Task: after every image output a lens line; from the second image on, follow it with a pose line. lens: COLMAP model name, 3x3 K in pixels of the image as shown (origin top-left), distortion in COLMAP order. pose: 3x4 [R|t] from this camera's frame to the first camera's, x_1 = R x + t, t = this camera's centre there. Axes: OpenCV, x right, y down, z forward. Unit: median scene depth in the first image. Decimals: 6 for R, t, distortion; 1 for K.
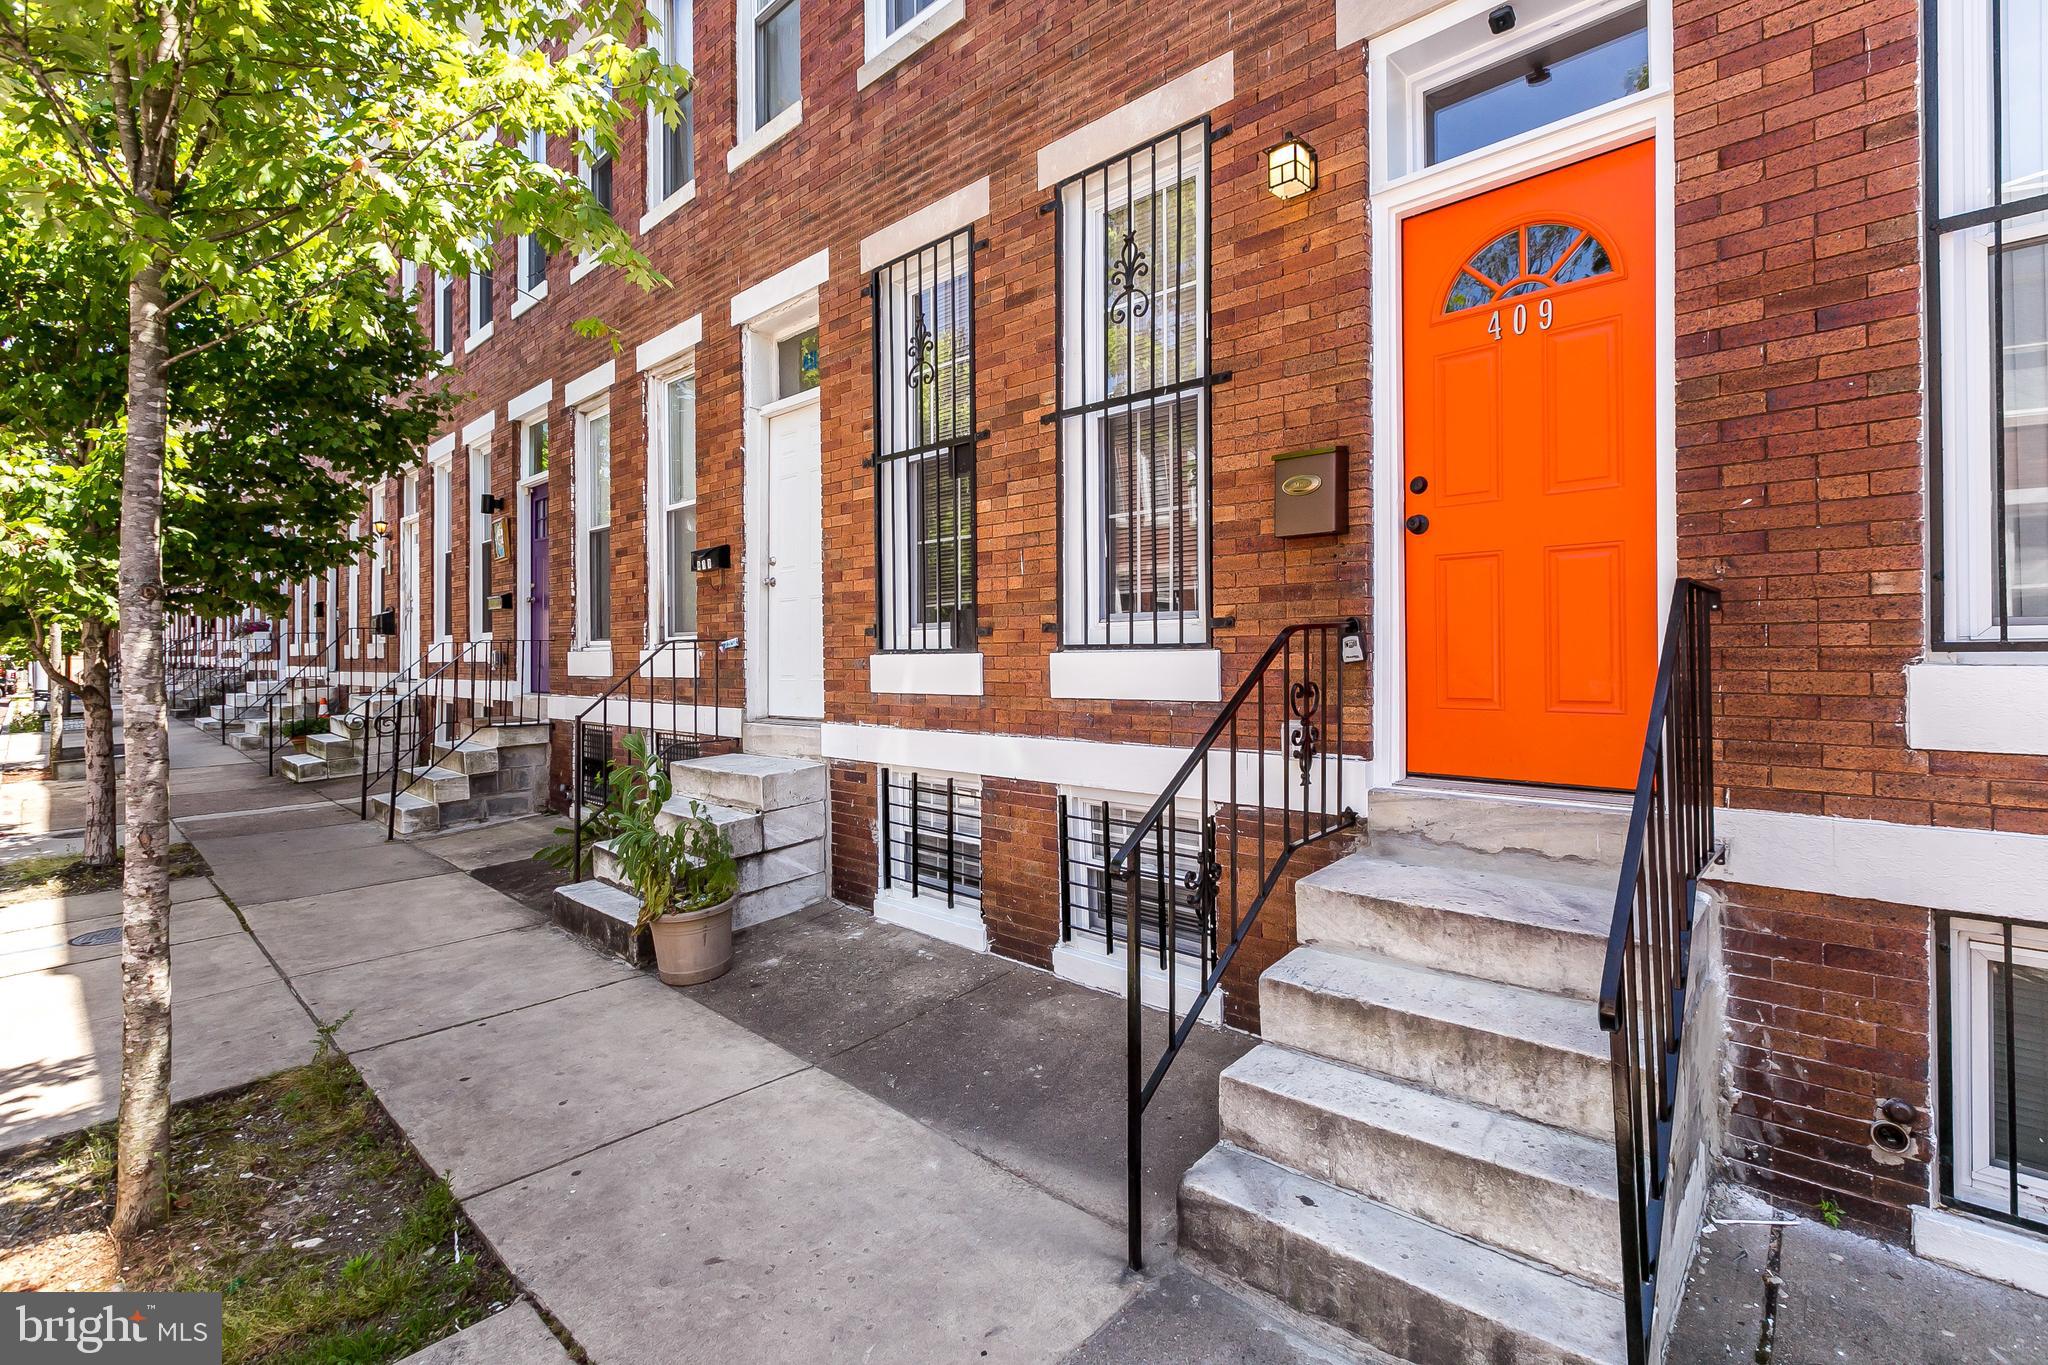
lens RADIAL K [[926.0, 0, 1039.3], [0, 926.0, 646.8], [0, 0, 1]] dist [0.001420, -0.000017]
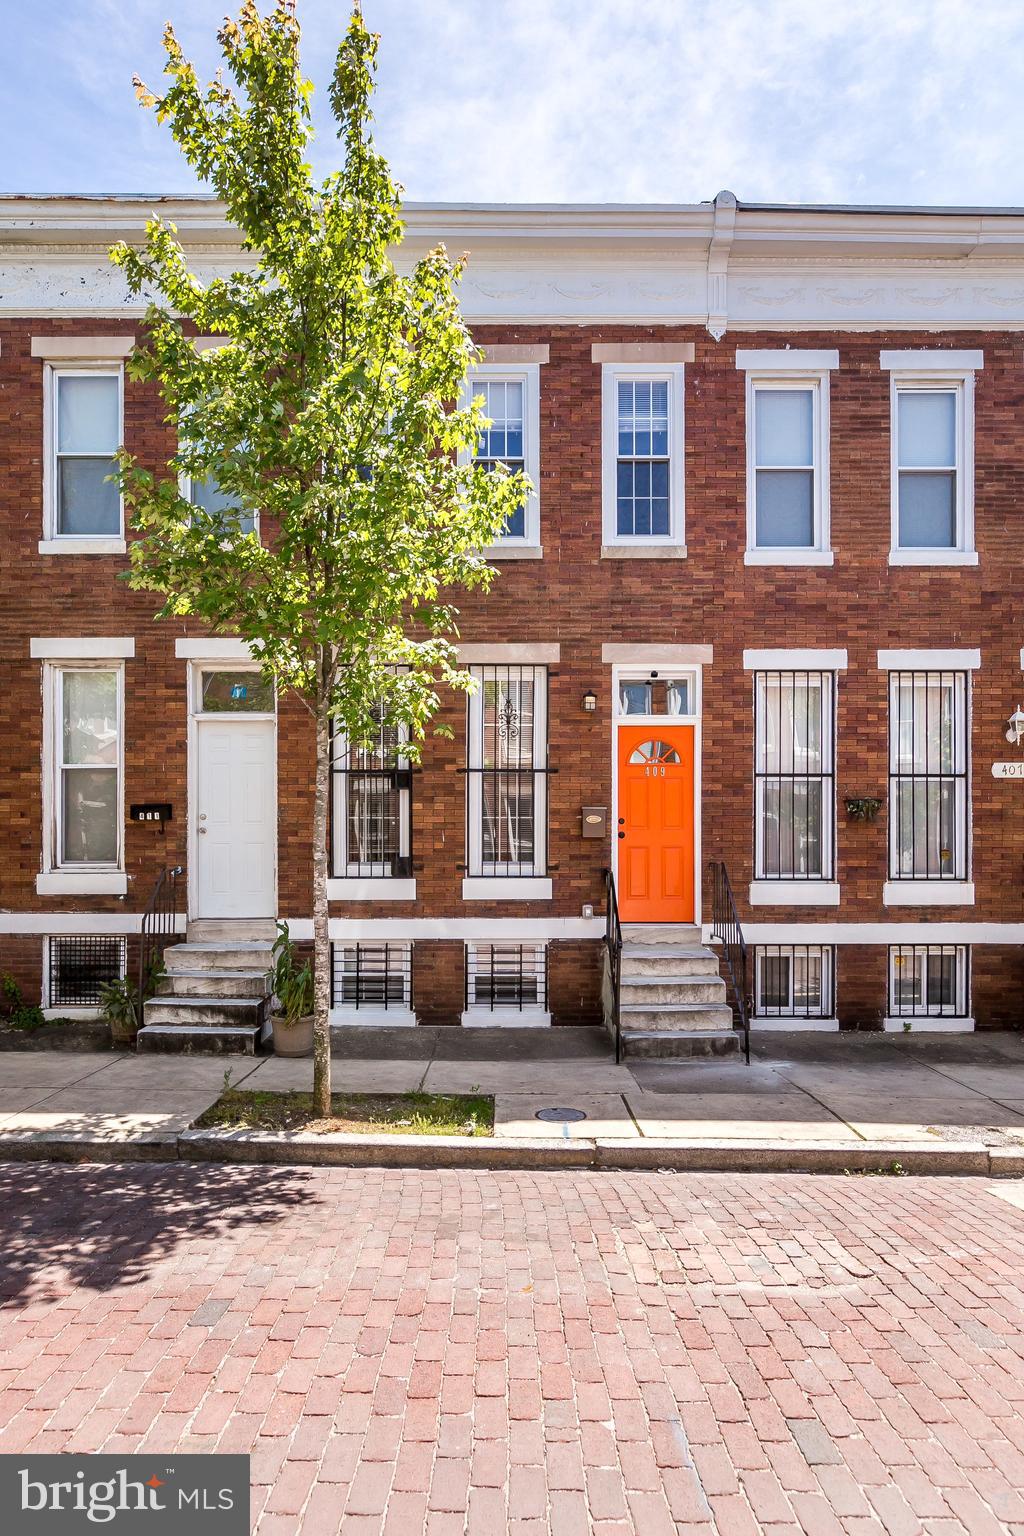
lens RADIAL K [[910.9, 0, 505.8], [0, 910.9, 872.9], [0, 0, 1]] dist [-0.008639, 0.002087]
pose [[0.739987, 0.002247, 0.672617, -1.369919], [-0.011621, 0.999888, 0.009444, -0.029368], [-0.672521, -0.014805, 0.739930, -0.660041]]
